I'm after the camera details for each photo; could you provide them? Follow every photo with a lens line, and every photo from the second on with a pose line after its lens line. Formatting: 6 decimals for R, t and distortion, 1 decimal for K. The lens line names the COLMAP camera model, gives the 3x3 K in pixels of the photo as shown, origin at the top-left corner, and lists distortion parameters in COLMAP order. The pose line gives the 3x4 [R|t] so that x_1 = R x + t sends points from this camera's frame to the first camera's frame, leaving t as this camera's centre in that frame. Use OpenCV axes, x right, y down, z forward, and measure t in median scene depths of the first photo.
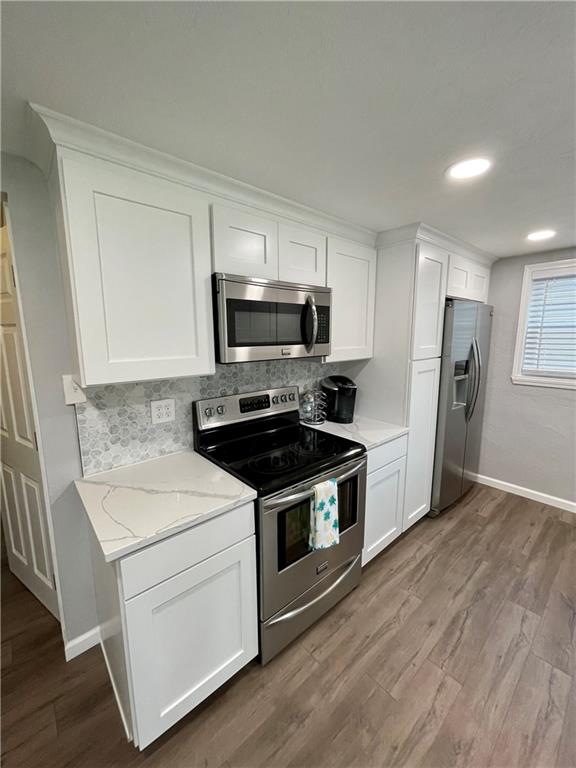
lens RADIAL K [[311.8, 0, 288.0], [0, 311.8, 384.0], [0, 0, 1]] dist [0.001890, 0.000198]
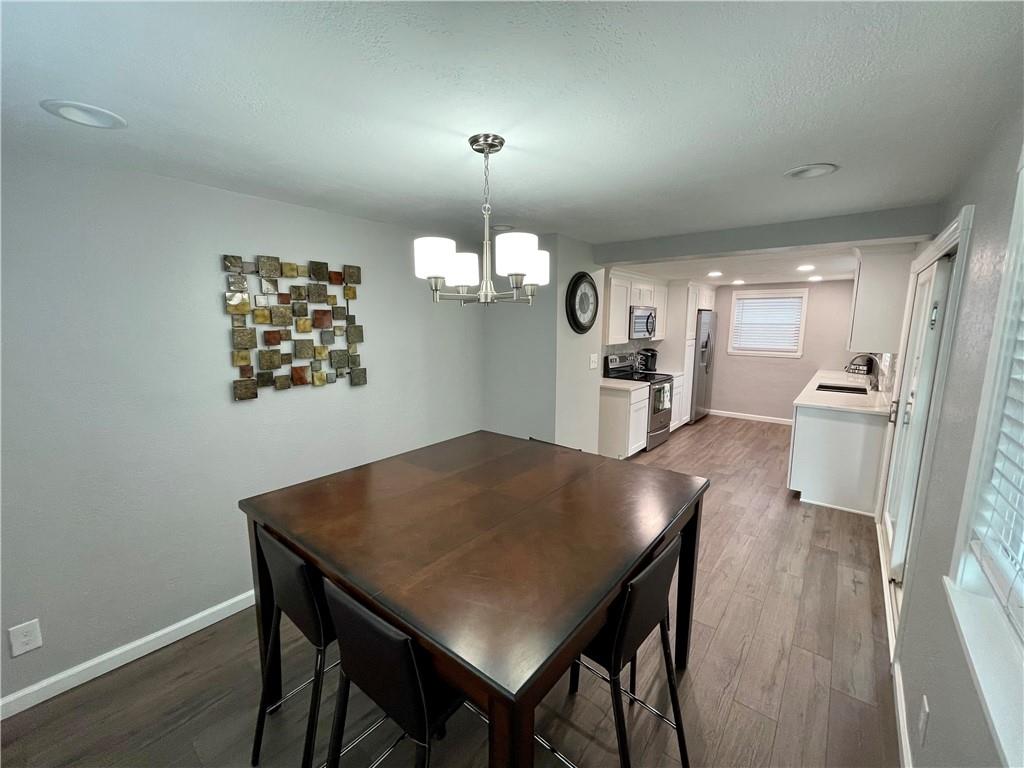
lens RADIAL K [[415.7, 0, 512.0], [0, 415.7, 384.0], [0, 0, 1]] dist [0.001890, 0.000198]
pose [[0.988061, -0.016342, 0.153194, -1.097732], [0.017718, 0.999814, -0.007623, 0.205252], [-0.153040, 0.010247, 0.988167, -1.469033]]
